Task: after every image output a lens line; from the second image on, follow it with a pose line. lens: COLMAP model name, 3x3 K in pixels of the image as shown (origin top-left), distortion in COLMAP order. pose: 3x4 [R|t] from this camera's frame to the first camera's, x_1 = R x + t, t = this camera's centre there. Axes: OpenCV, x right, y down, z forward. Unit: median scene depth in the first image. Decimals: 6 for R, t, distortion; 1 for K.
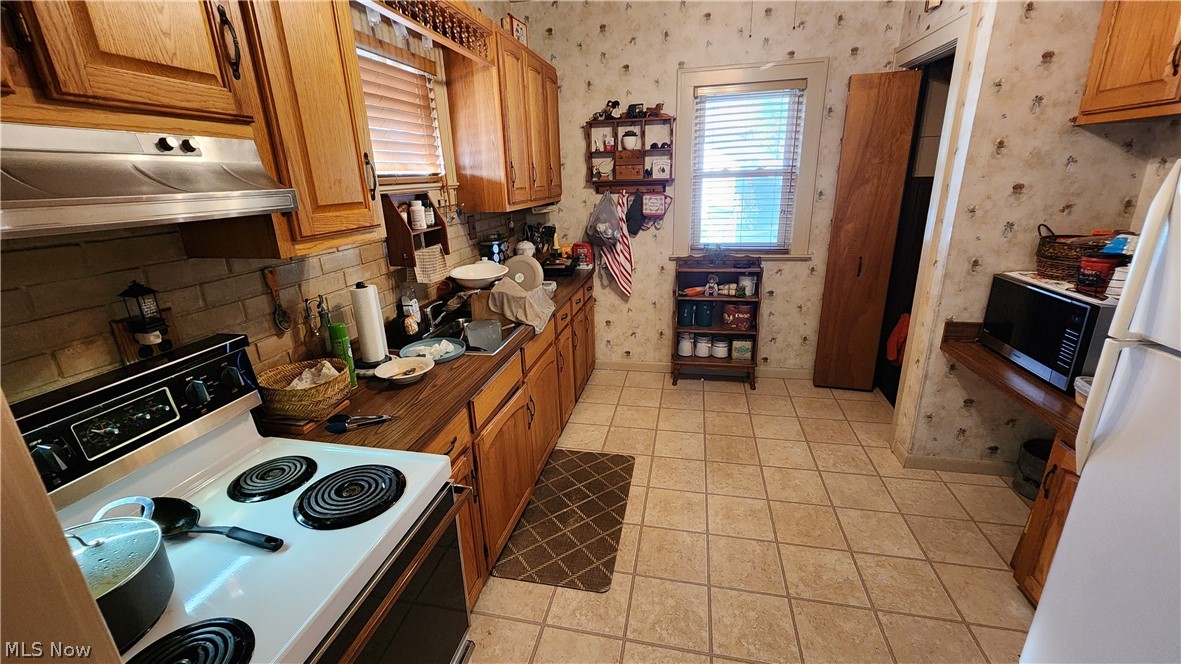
lens RADIAL K [[482.4, 0, 587.5], [0, 482.4, 329.5], [0, 0, 1]] dist [-0.006668, -0.001186]
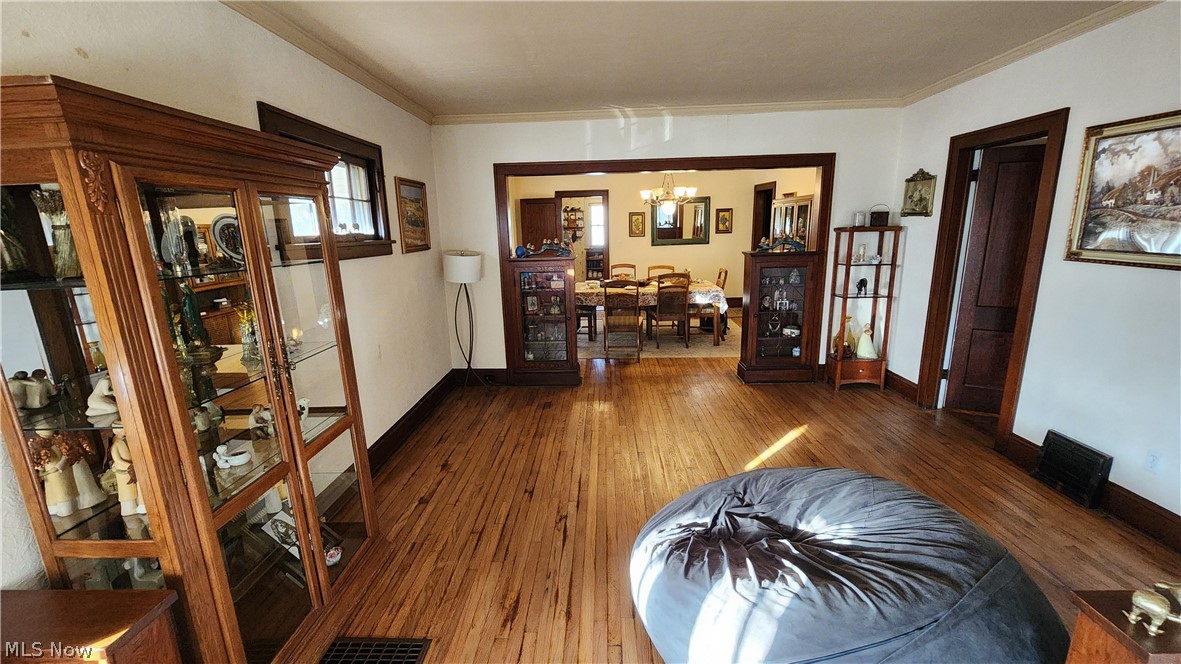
lens RADIAL K [[482.4, 0, 589.3], [0, 482.4, 334.6], [0, 0, 1]] dist [-0.006668, -0.001186]
pose [[0.984947, -0.031774, 0.169910, -0.433703], [0.045594, 0.995905, -0.078067, 0.792831], [-0.166733, 0.084639, 0.982363, -2.540695]]
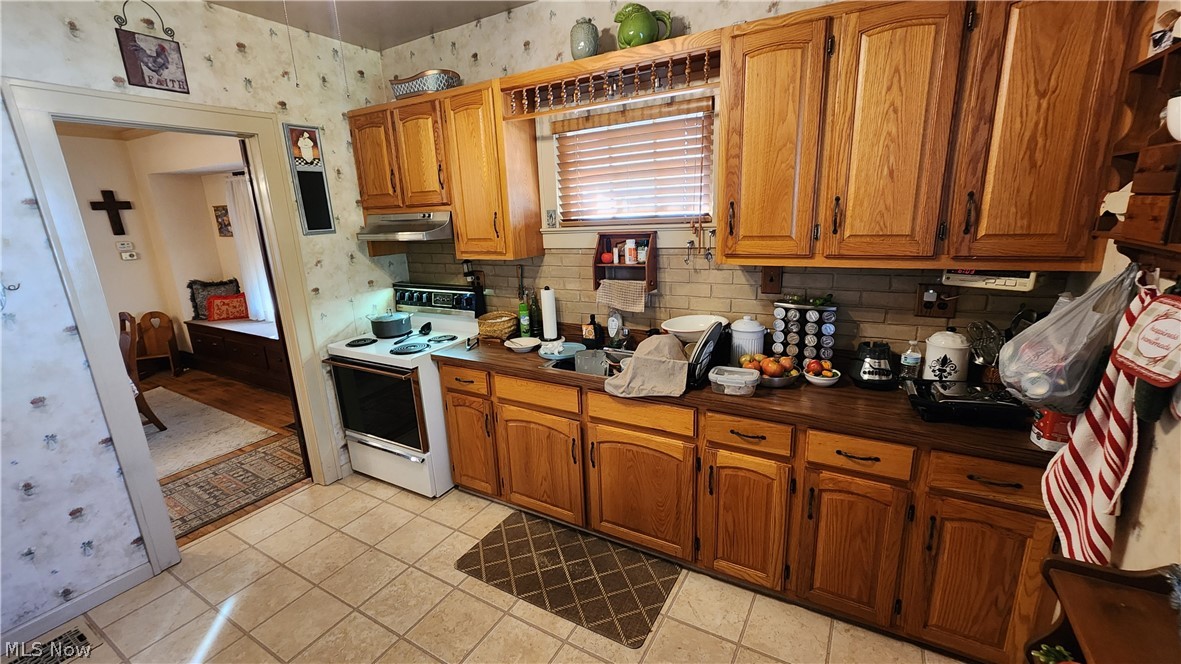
lens RADIAL K [[482.4, 0, 591.8], [0, 482.4, 332.4], [0, 0, 1]] dist [-0.006668, -0.001186]
pose [[-0.311522, 0.274062, -0.909859, 0.507869], [-0.242636, 0.902823, 0.355018, -0.293864], [0.918739, 0.331361, -0.214751, 0.799705]]
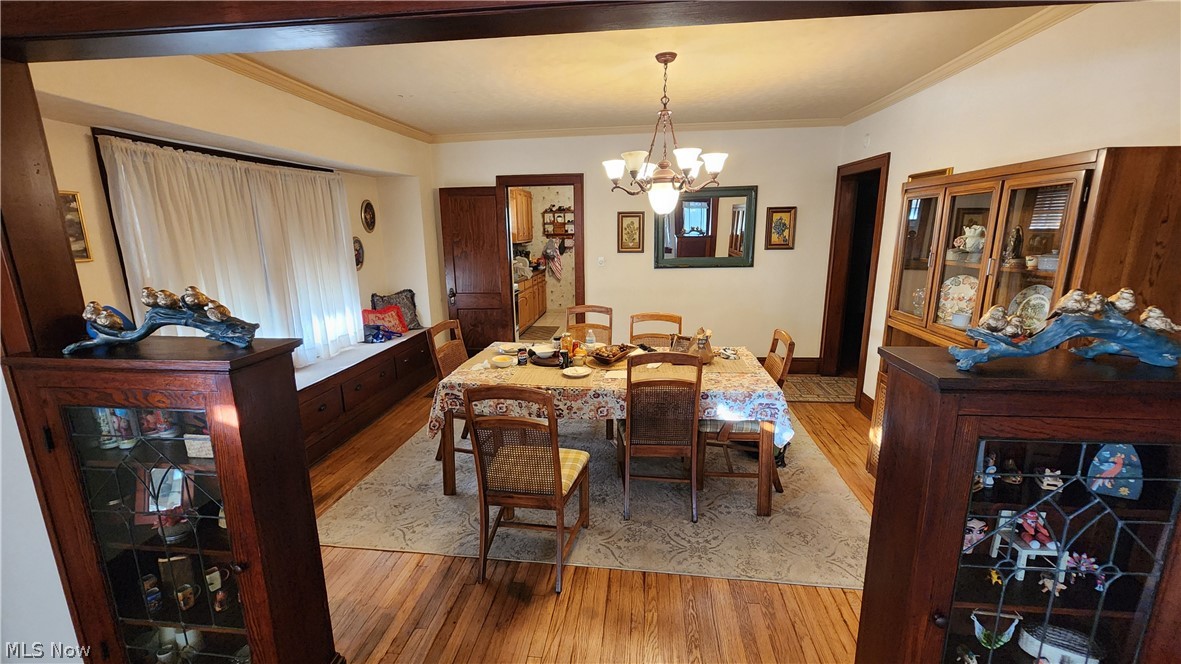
lens RADIAL K [[482.4, 0, 591.2], [0, 482.4, 329.2], [0, 0, 1]] dist [-0.006668, -0.001186]
pose [[0.995682, 0.001681, 0.092817, 0.016911], [0.007639, 0.994962, -0.099965, 0.469955], [-0.092517, 0.100243, 0.990652, -1.558508]]
